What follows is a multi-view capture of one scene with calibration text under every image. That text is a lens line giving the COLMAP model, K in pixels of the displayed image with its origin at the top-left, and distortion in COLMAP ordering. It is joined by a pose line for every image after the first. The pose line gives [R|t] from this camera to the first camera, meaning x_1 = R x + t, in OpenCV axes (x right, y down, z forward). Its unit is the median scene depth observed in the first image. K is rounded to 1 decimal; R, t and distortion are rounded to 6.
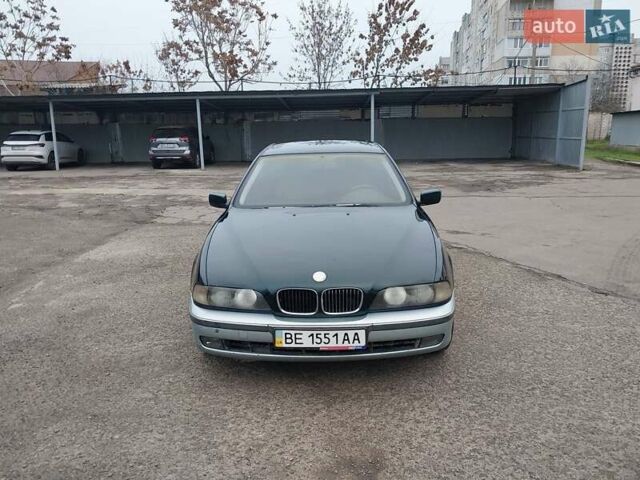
lens RADIAL K [[547.8, 0, 318.2], [0, 547.8, 238.9], [0, 0, 1]] dist [0.016166, -0.005334]
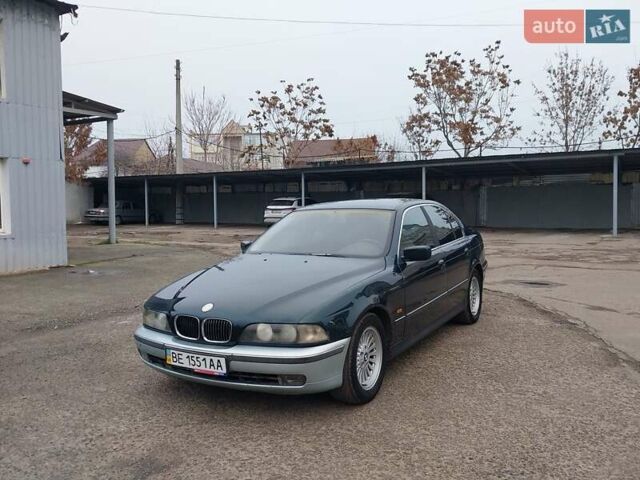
lens RADIAL K [[547.8, 0, 318.2], [0, 547.8, 238.9], [0, 0, 1]] dist [0.016166, -0.005334]
pose [[0.878629, 0.033469, -0.476331, 0.088782], [-0.091264, 0.990922, -0.098716, 0.002149], [0.468703, 0.130206, 0.873707, 0.009908]]
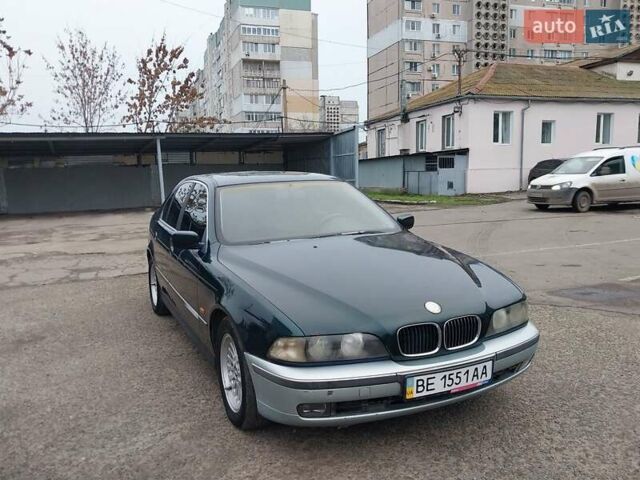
lens RADIAL K [[540.8, 0, 312.9], [0, 540.8, 249.9], [0, 0, 1]] dist [0.007673, -0.008509]
pose [[0.902203, -0.073473, 0.425008, -0.062234], [0.101492, 0.993879, -0.043631, -0.000609], [-0.419201, 0.082499, 0.904137, 0.035373]]
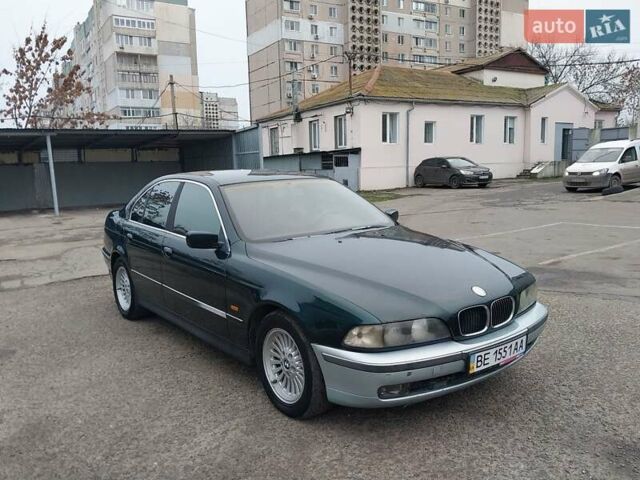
lens RADIAL K [[540.8, 0, 312.9], [0, 540.8, 249.9], [0, 0, 1]] dist [0.007673, -0.008509]
pose [[0.789749, -0.105491, 0.604291, -0.094693], [0.143207, 0.989588, -0.014406, -0.003962], [-0.596479, 0.097915, 0.796634, 0.047948]]
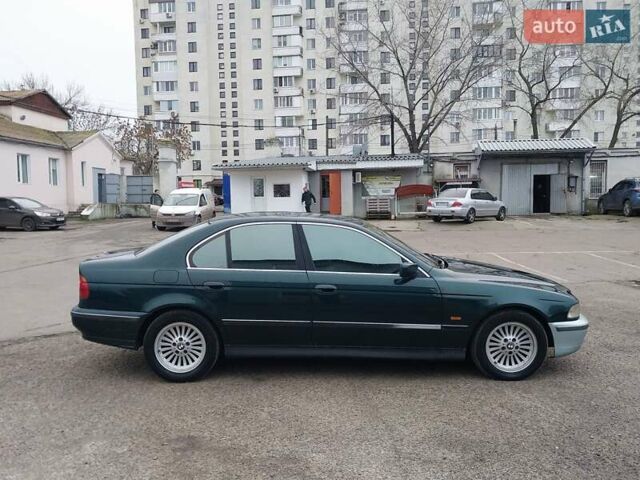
lens RADIAL K [[539.7, 0, 305.3], [0, 539.7, 240.4], [0, 0, 1]] dist [0.146417, -0.307826]
pose [[0.002531, -0.064702, 0.997901, -0.206130], [0.205085, 0.976727, 0.062809, -0.040048], [-0.978741, 0.204495, 0.015741, 0.204186]]
